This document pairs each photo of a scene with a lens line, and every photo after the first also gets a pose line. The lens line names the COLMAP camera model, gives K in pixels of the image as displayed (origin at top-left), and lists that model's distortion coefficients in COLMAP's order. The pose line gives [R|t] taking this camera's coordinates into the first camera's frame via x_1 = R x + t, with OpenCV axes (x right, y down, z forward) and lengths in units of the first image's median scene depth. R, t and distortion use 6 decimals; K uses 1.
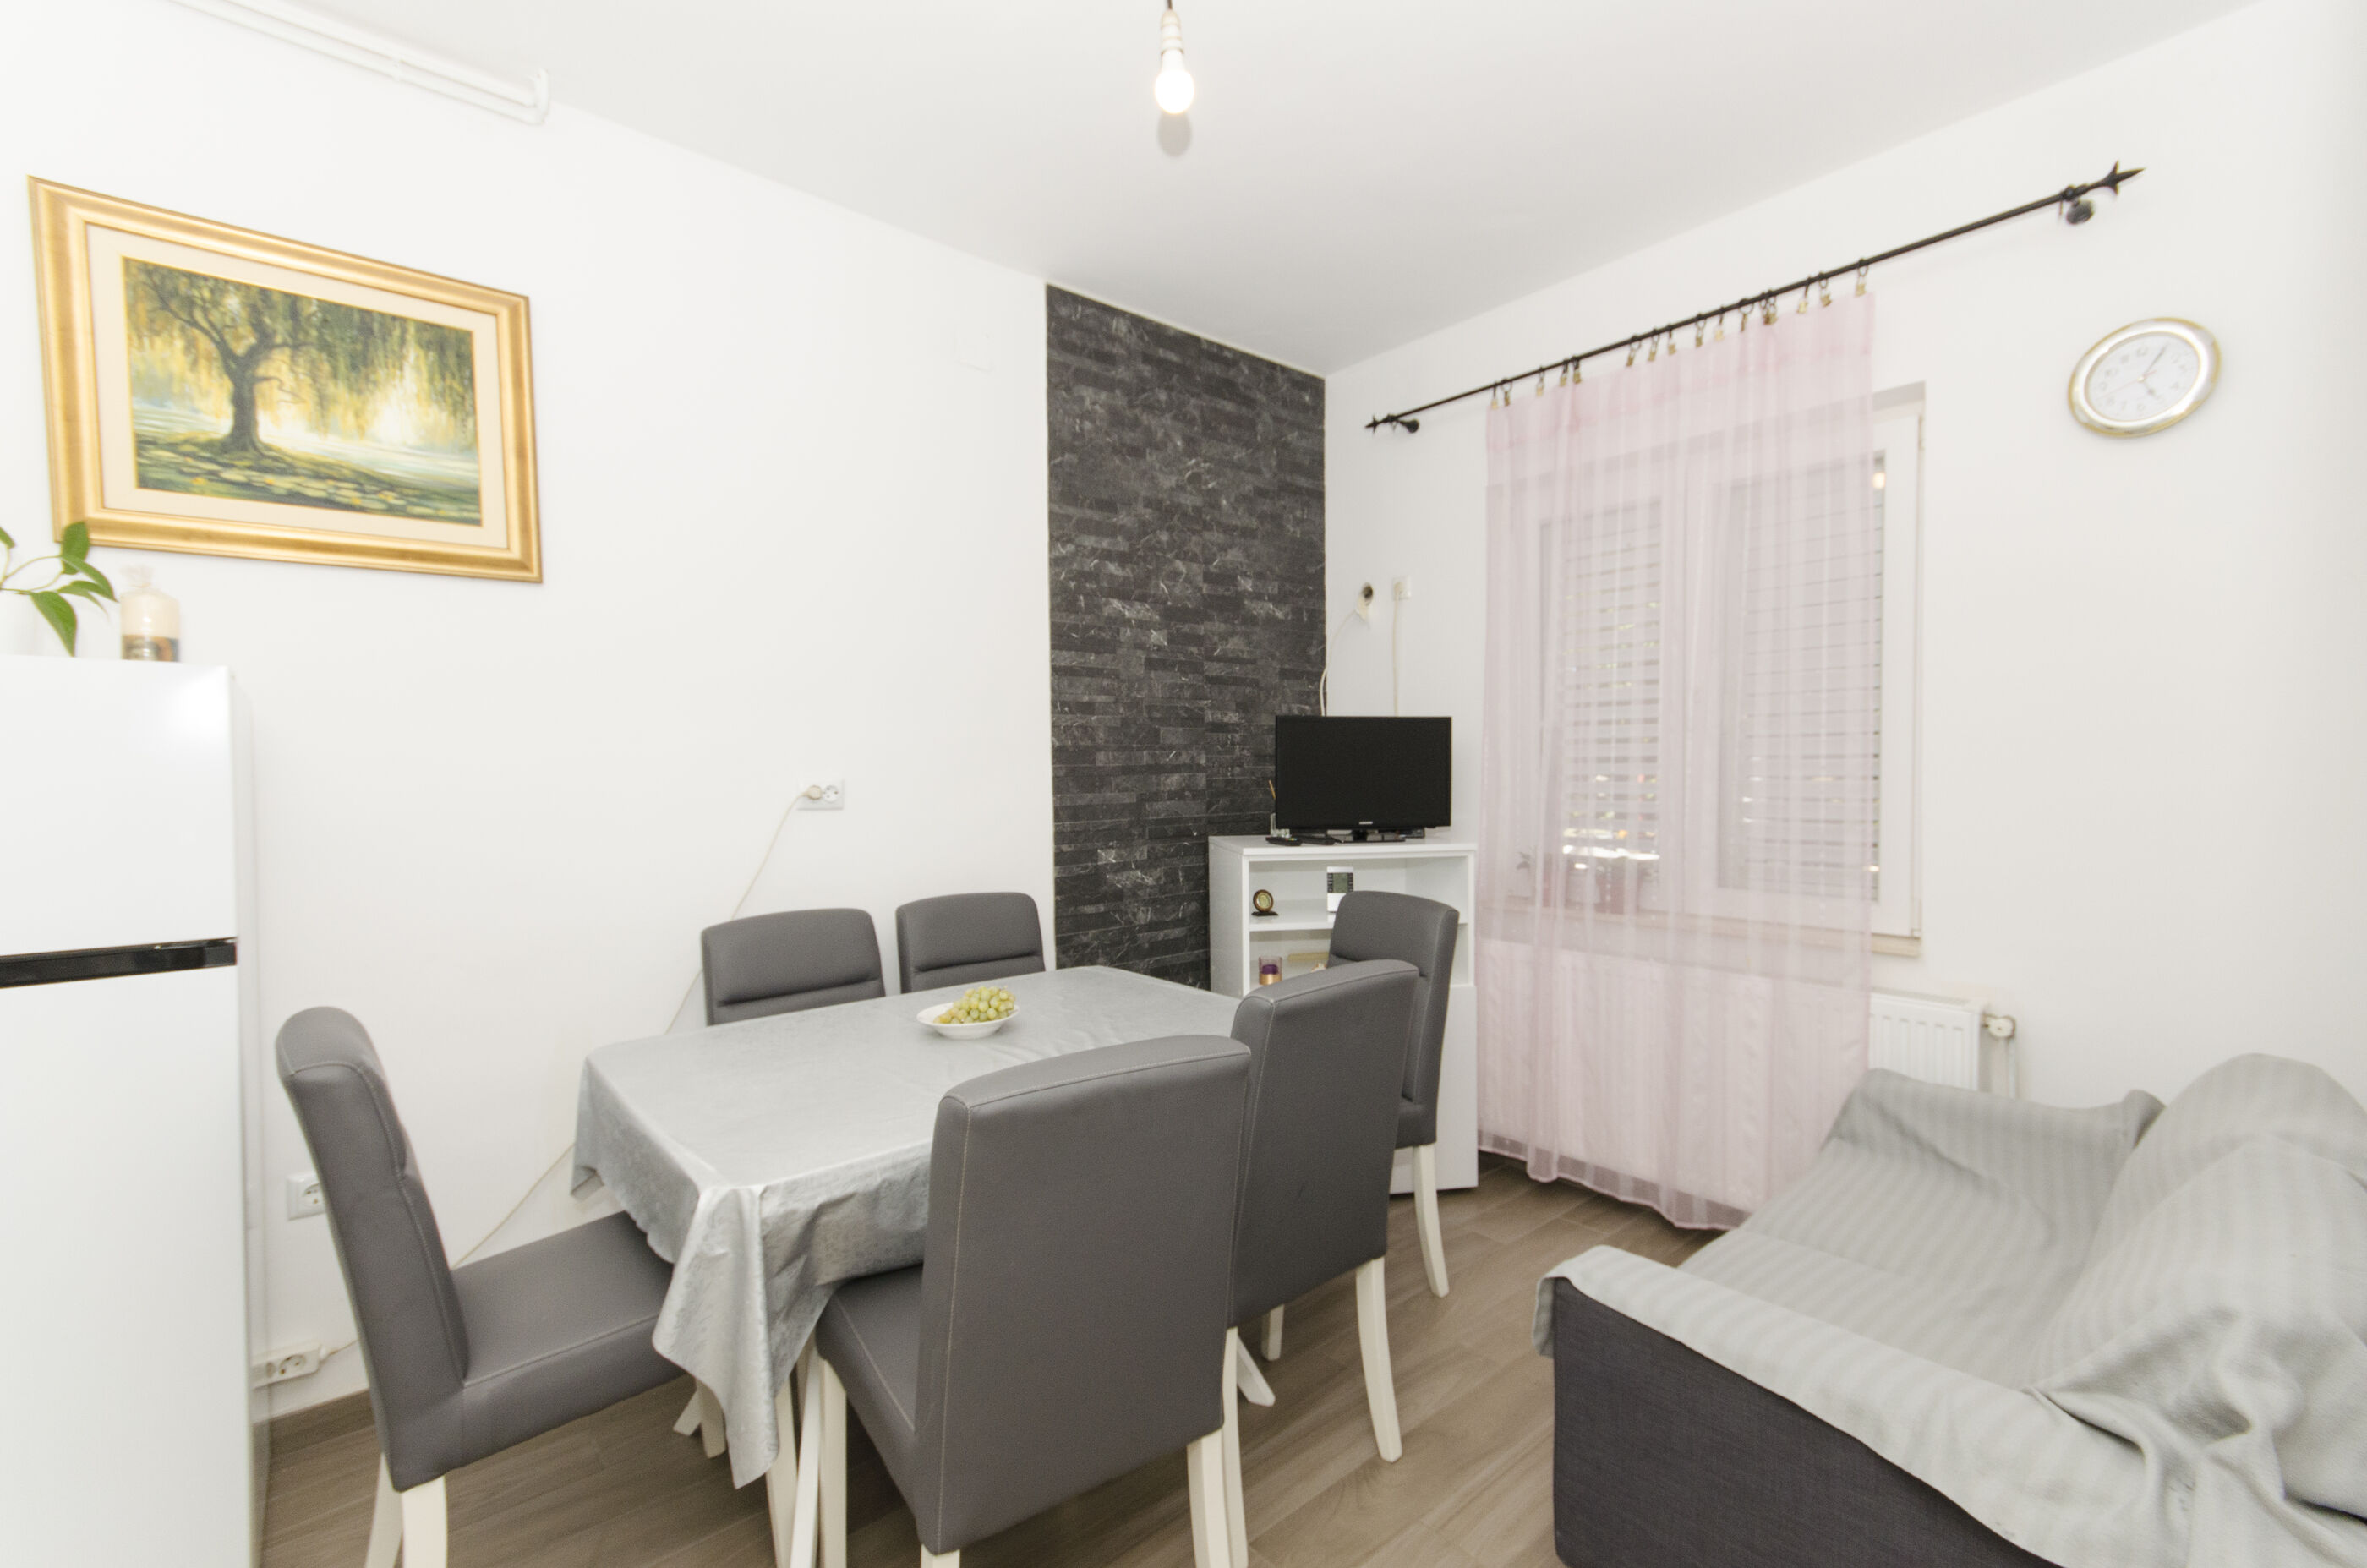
lens RADIAL K [[1020.2, 0, 1183.5], [0, 1020.2, 794.3], [0, 0, 1]] dist [0.002137, 0.001018]
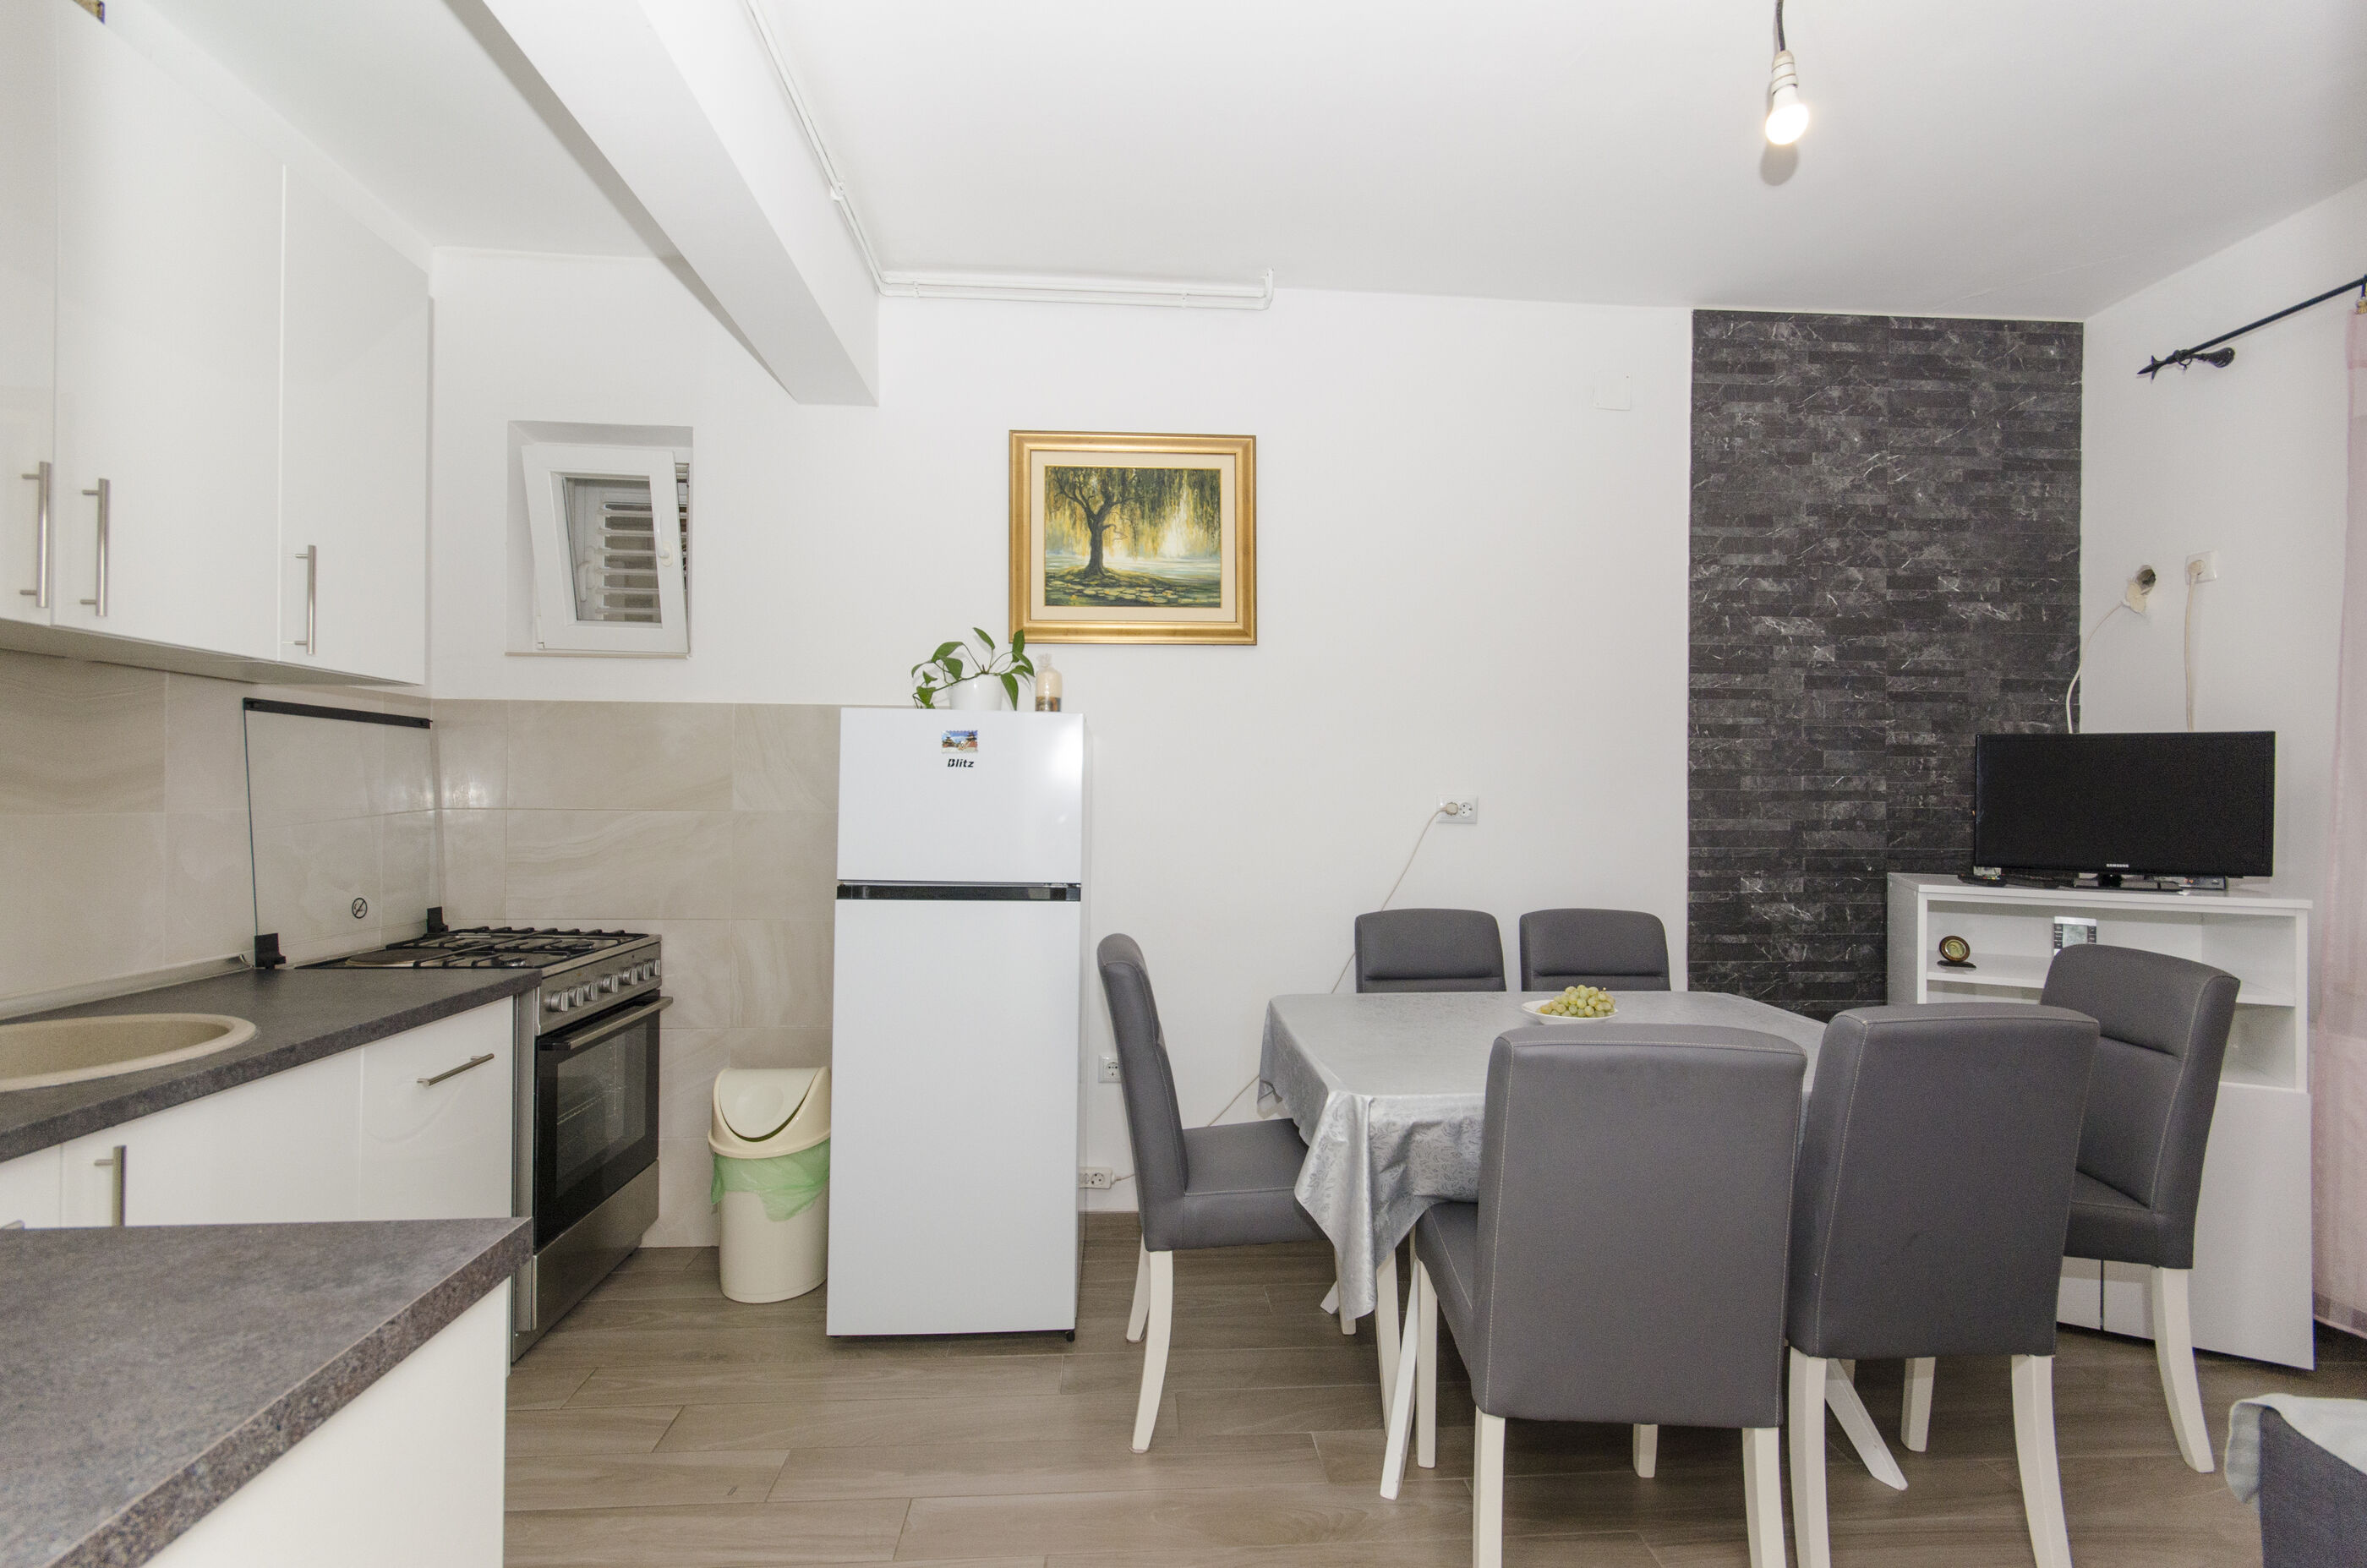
lens RADIAL K [[1020.2, 0, 1183.5], [0, 1020.2, 794.3], [0, 0, 1]] dist [0.002137, 0.001018]
pose [[0.799320, 0.016838, -0.600670, 0.077085], [-0.034820, 0.999226, -0.018325, 0.012295], [0.599896, 0.035563, 0.799287, -0.090390]]
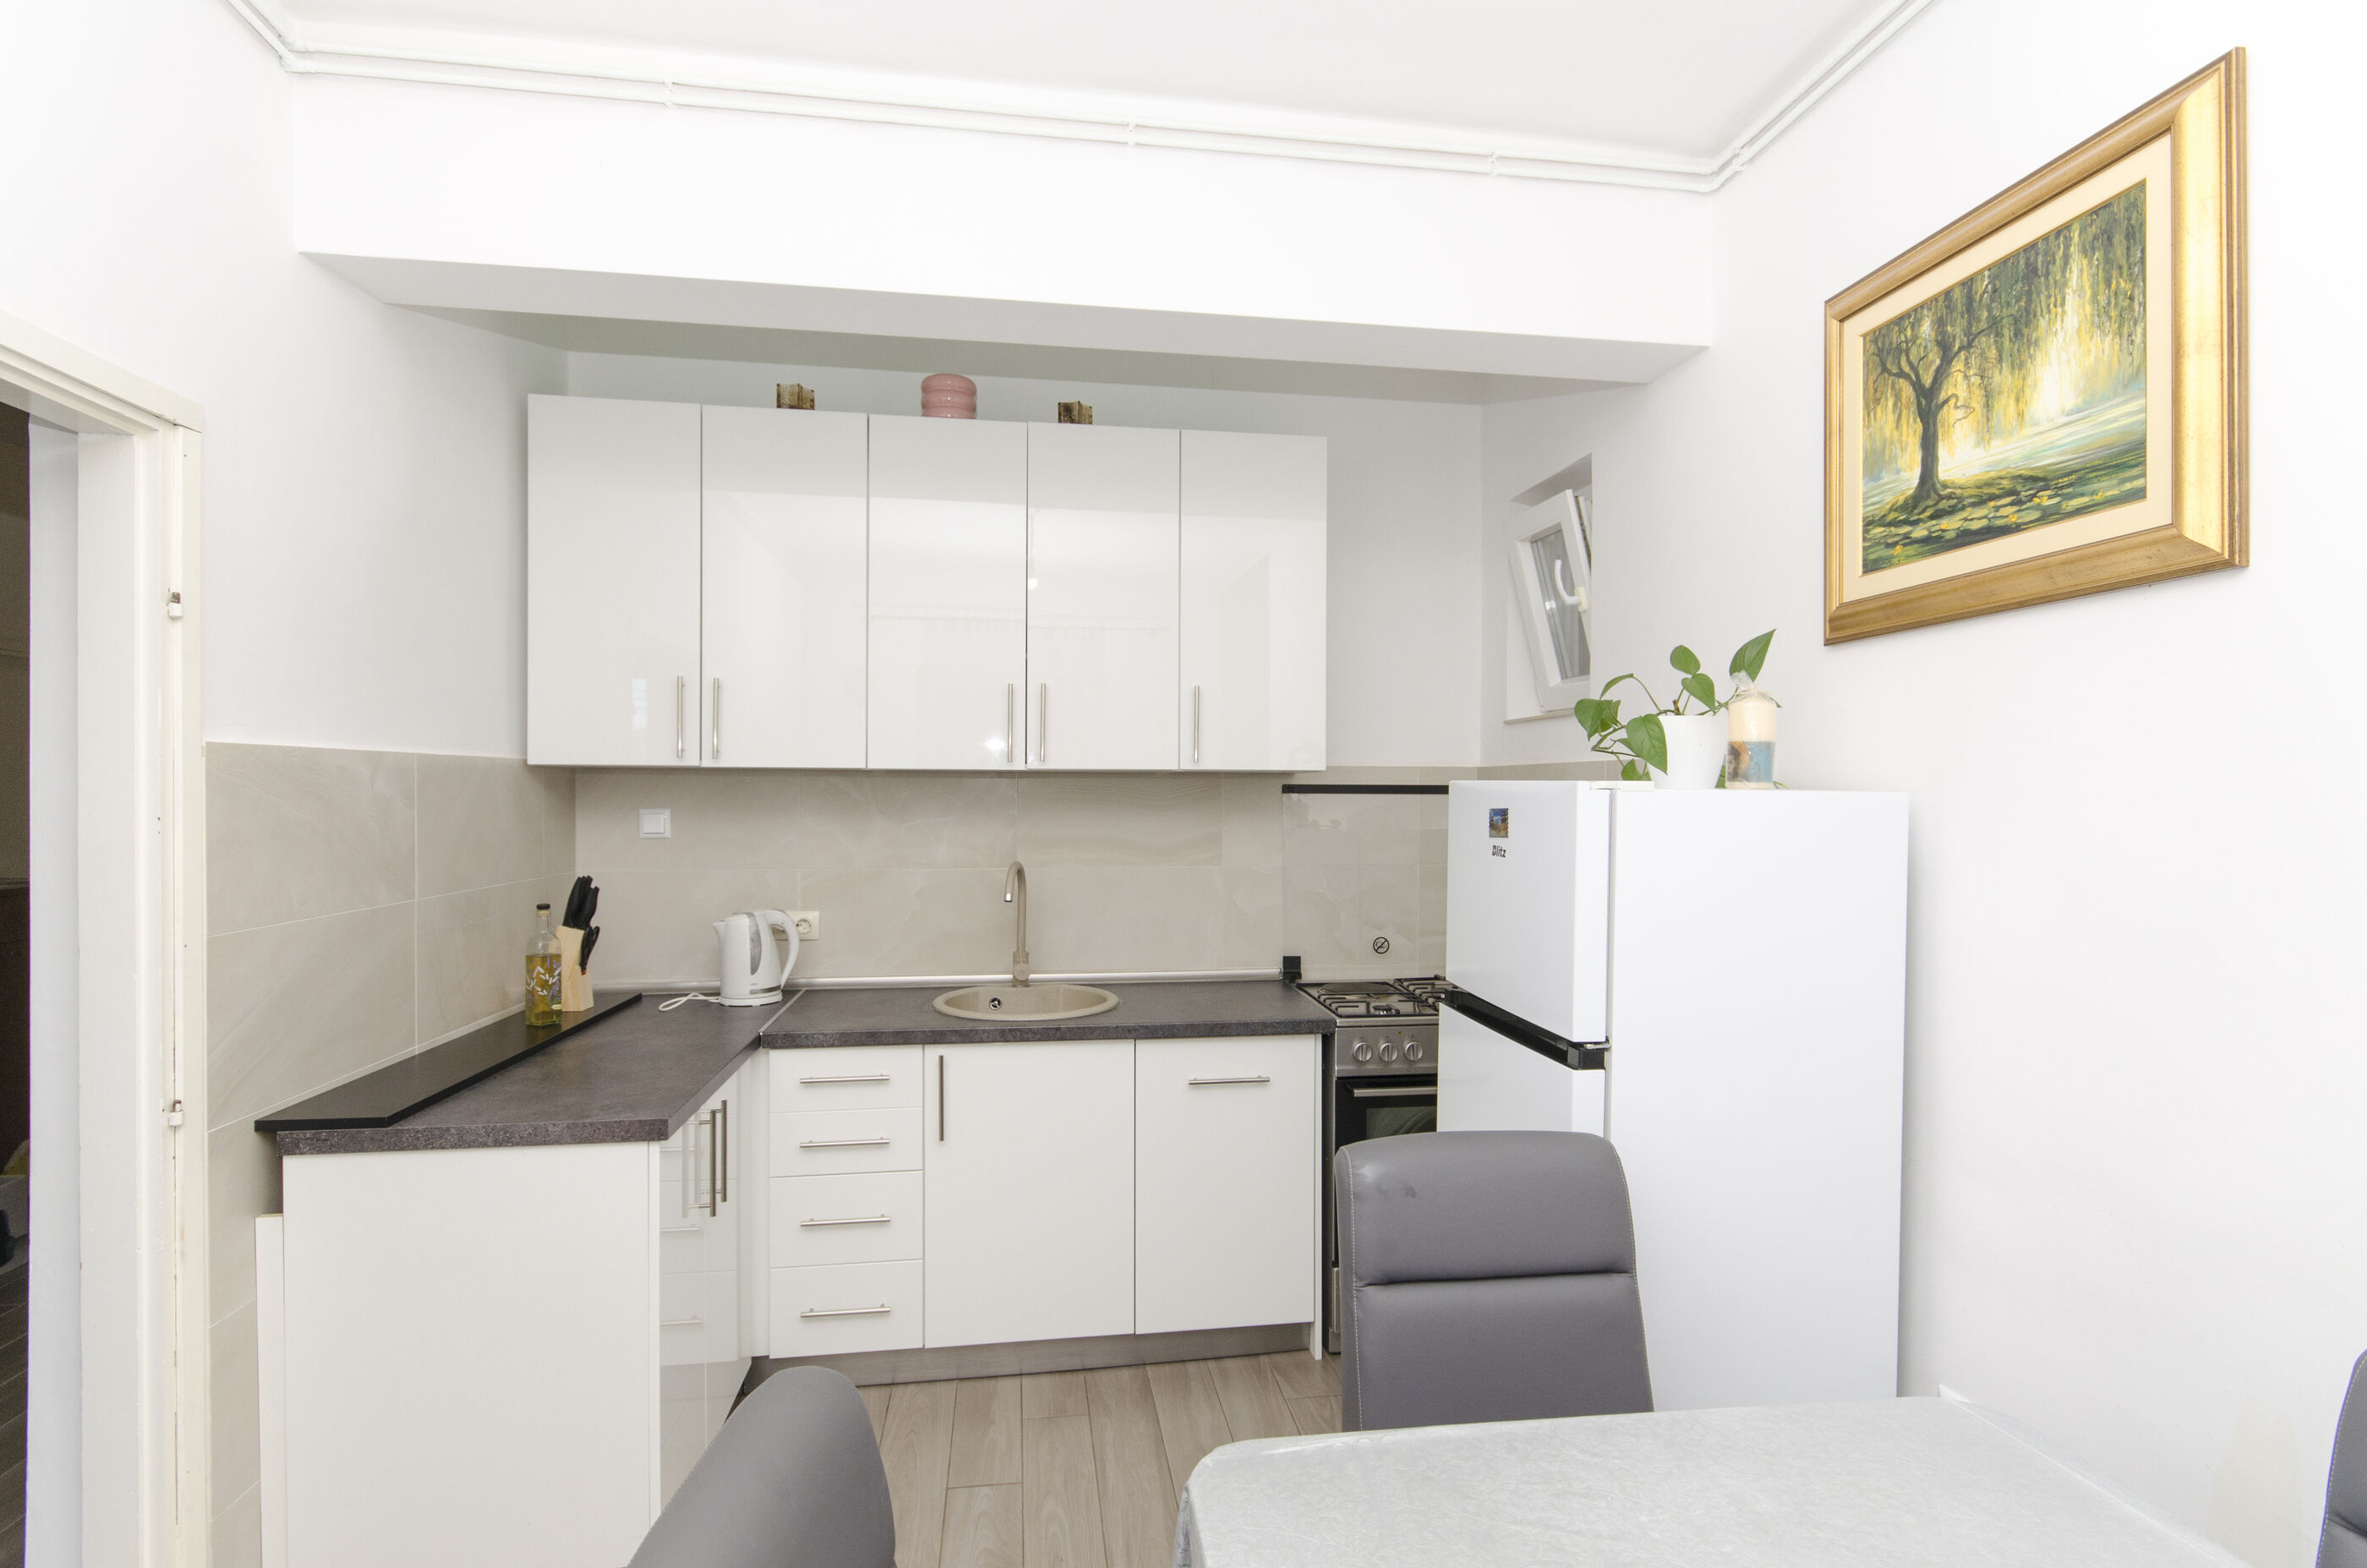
lens RADIAL K [[1190.4, 0, 1183.5], [0, 1190.4, 784.0], [0, 0, 1]] dist [0.025217, -0.000015]
pose [[-0.533991, 0.006421, -0.845466, 0.159587], [-0.019646, 0.999607, 0.020000, -0.070996], [0.845262, 0.027290, -0.533655, 0.659736]]
